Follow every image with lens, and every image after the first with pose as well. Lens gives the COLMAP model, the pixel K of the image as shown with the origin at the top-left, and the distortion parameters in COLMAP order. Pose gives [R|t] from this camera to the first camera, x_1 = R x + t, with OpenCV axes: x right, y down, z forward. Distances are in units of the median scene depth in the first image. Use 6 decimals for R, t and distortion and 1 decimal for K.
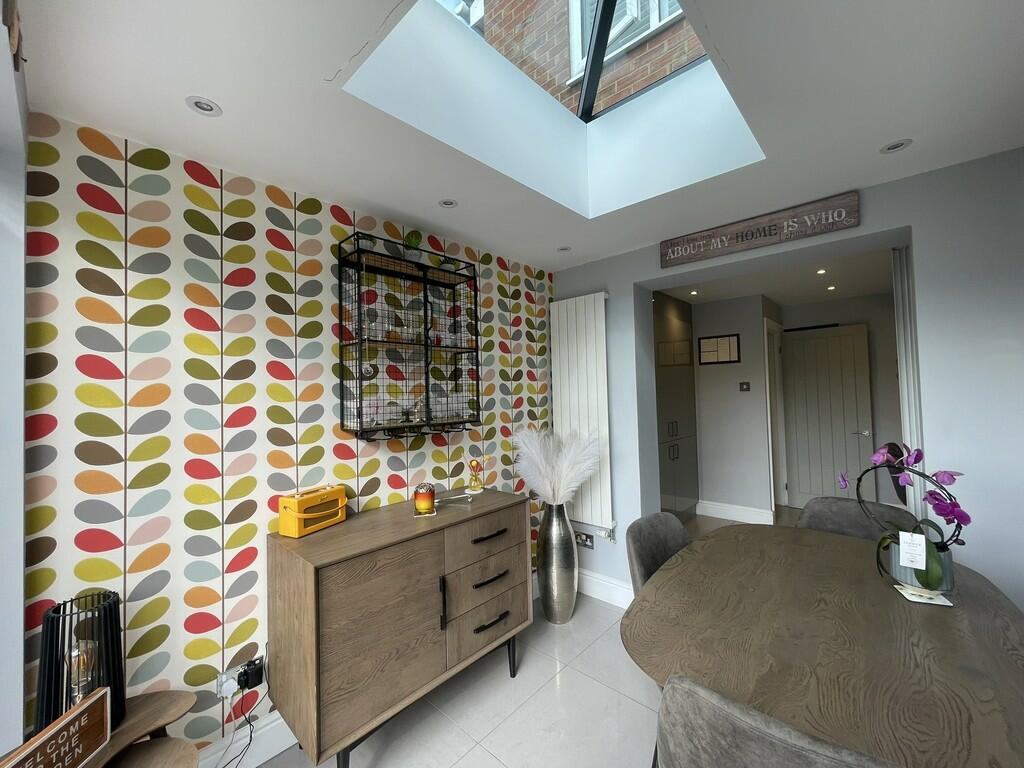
lens RADIAL K [[415.5, 0, 518.0], [0, 415.5, 378.9], [0, 0, 1]] dist [0.000068, 0.001821]
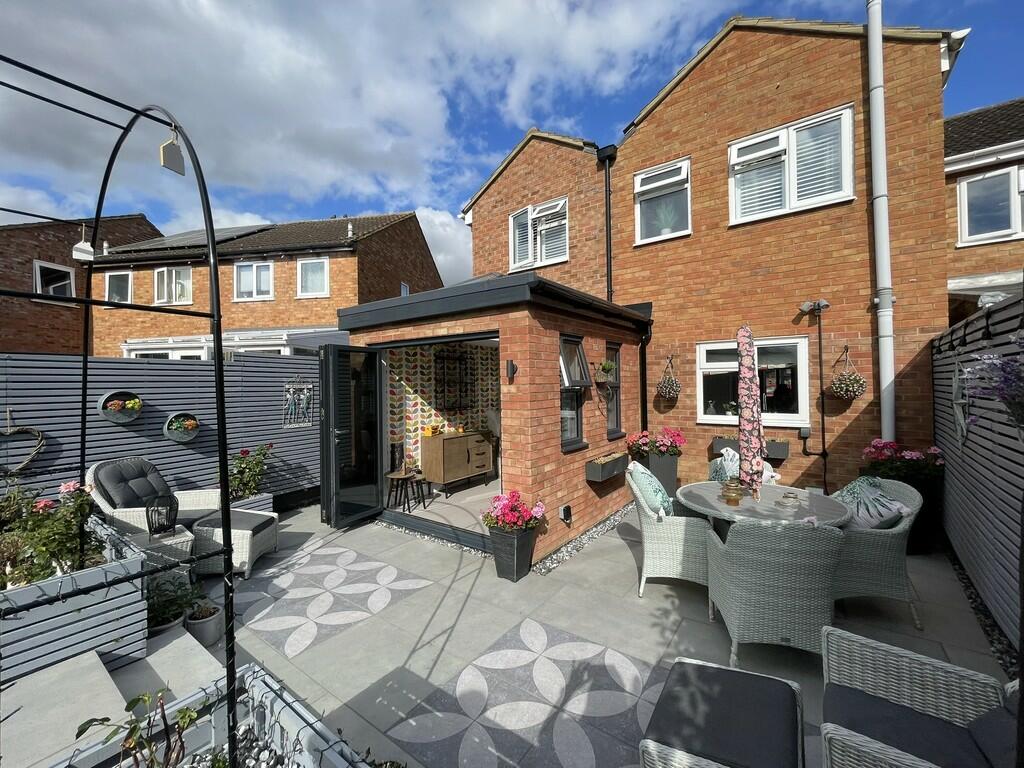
lens RADIAL K [[415.5, 0, 513.7], [0, 415.5, 379.8], [0, 0, 1]] dist [0.000068, 0.001821]
pose [[0.995128, 0.012934, 0.097744, -0.114441], [-0.015057, 0.999666, 0.021012, -0.164125], [-0.097440, -0.022381, 0.994990, -2.053595]]
